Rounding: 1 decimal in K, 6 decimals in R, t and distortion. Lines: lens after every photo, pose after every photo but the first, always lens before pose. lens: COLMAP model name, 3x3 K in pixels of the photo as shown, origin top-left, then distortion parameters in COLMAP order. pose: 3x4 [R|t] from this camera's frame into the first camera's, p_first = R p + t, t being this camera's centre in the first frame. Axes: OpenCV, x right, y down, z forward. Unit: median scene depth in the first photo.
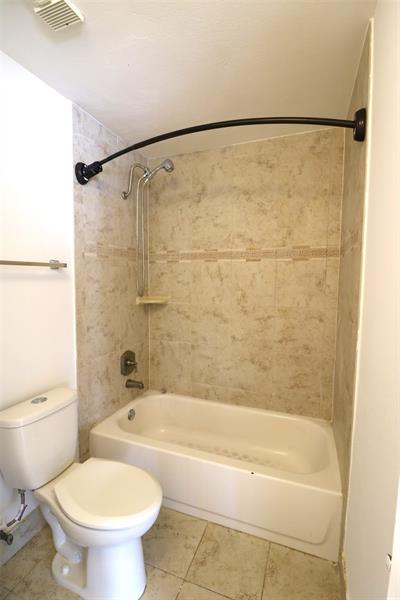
lens RADIAL K [[278.6, 0, 198.9], [0, 278.6, 305.2], [0, 0, 1]] dist [-0.021193, -0.001225]
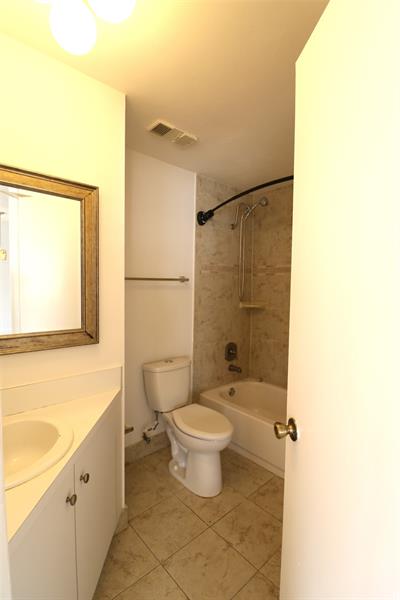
lens RADIAL K [[278.6, 0, 198.9], [0, 278.6, 305.2], [0, 0, 1]] dist [-0.021193, -0.001225]
pose [[0.893079, 0.031233, -0.448815, 0.211351], [-0.044796, 0.998803, -0.019630, 0.021305], [0.447664, 0.037636, 0.893409, -0.278239]]
